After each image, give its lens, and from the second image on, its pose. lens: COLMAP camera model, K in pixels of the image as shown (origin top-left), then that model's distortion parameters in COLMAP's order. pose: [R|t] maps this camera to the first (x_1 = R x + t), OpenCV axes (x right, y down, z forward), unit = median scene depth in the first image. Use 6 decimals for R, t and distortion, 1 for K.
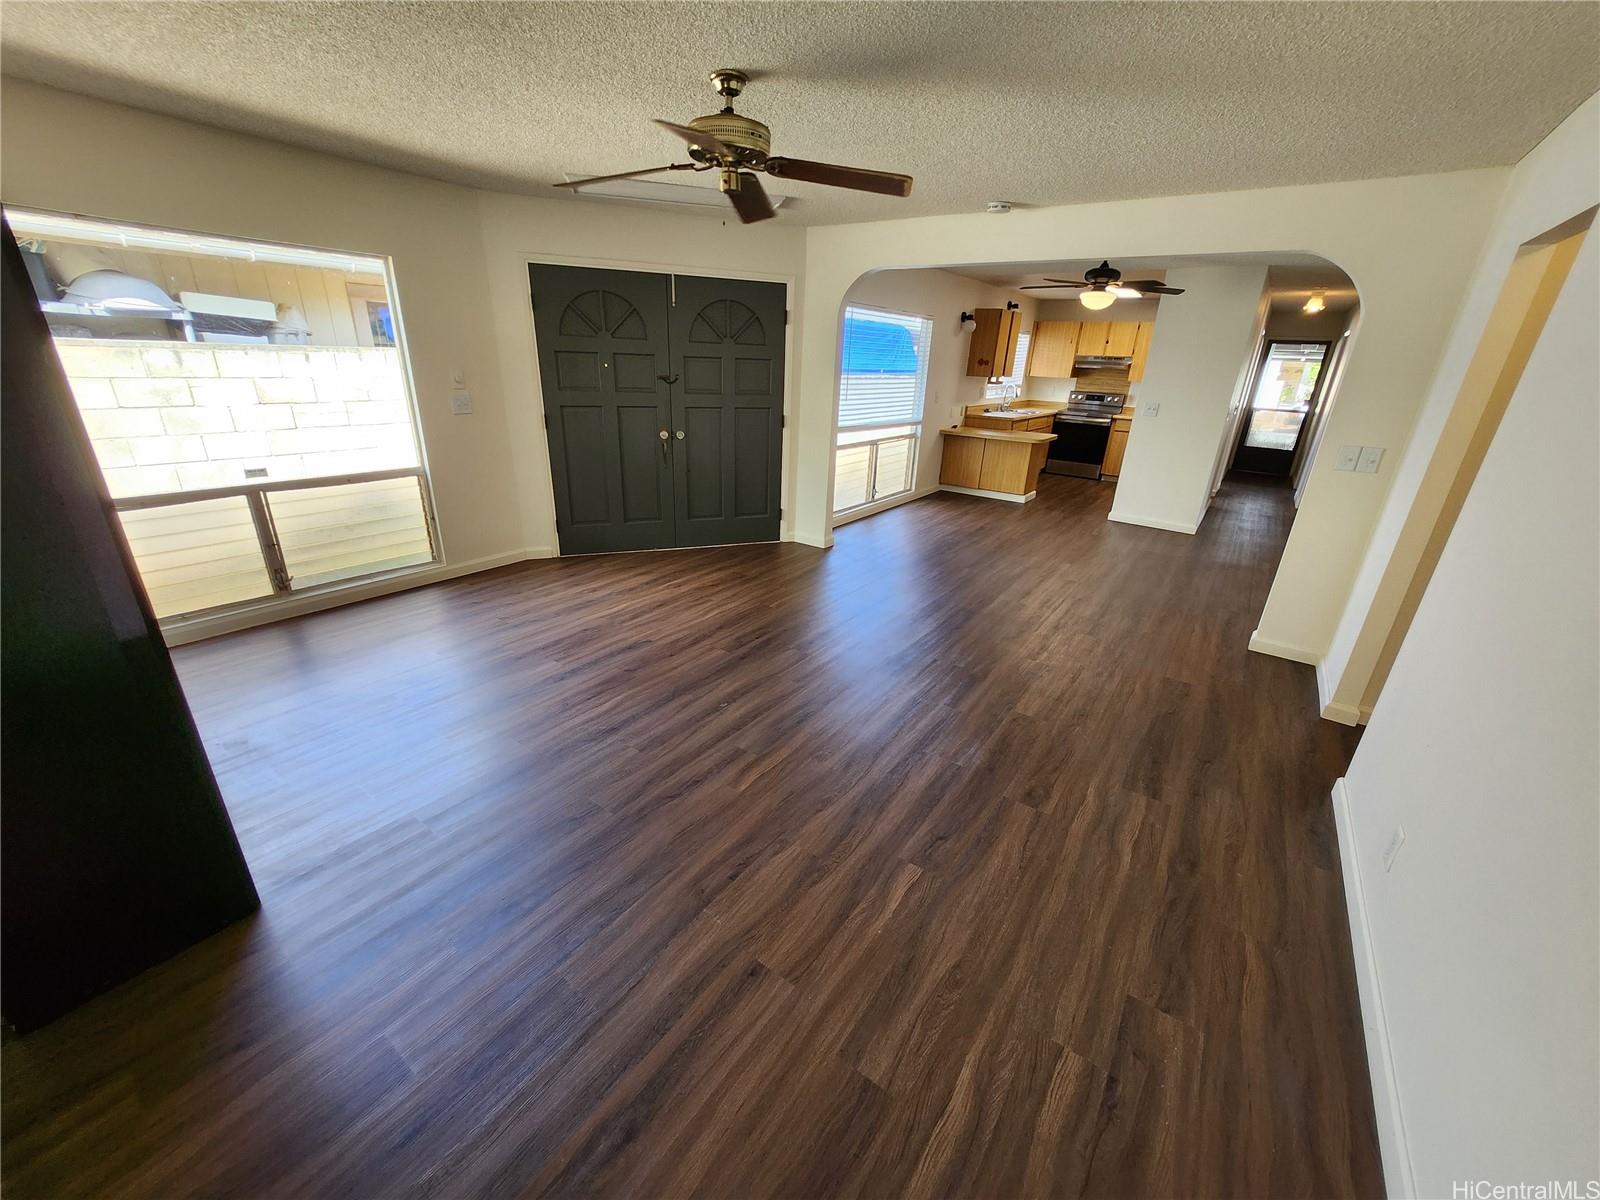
lens RADIAL K [[630.9, 0, 801.5], [0, 630.9, 600.0], [0, 0, 1]] dist [-0.001621, 0.002402]
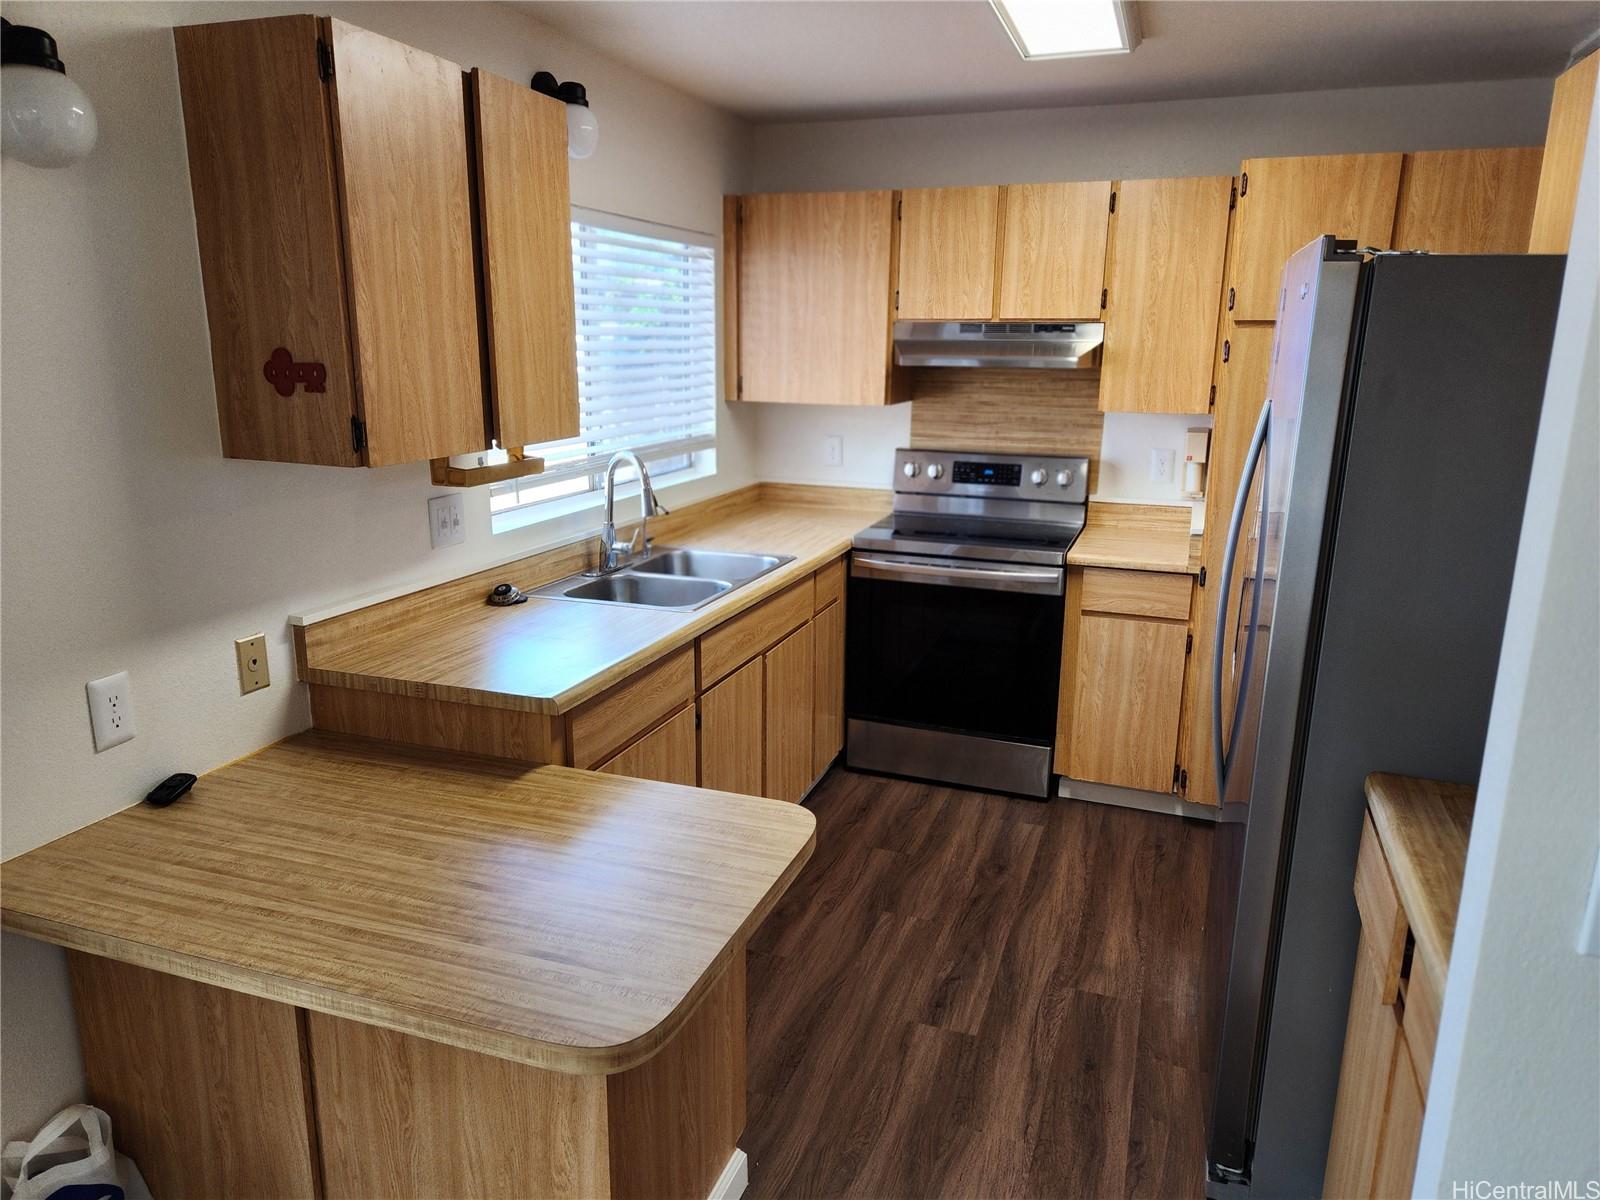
lens RADIAL K [[1072.2, 0, 807.6], [0, 1072.2, 600.4], [0, 0, 1]] dist [0.041823, -0.021907]
pose [[0.964958, -0.094412, 0.244830, 0.281255], [0.124897, 0.985816, -0.112108, -0.229070], [-0.230773, 0.138758, 0.963063, 0.598179]]
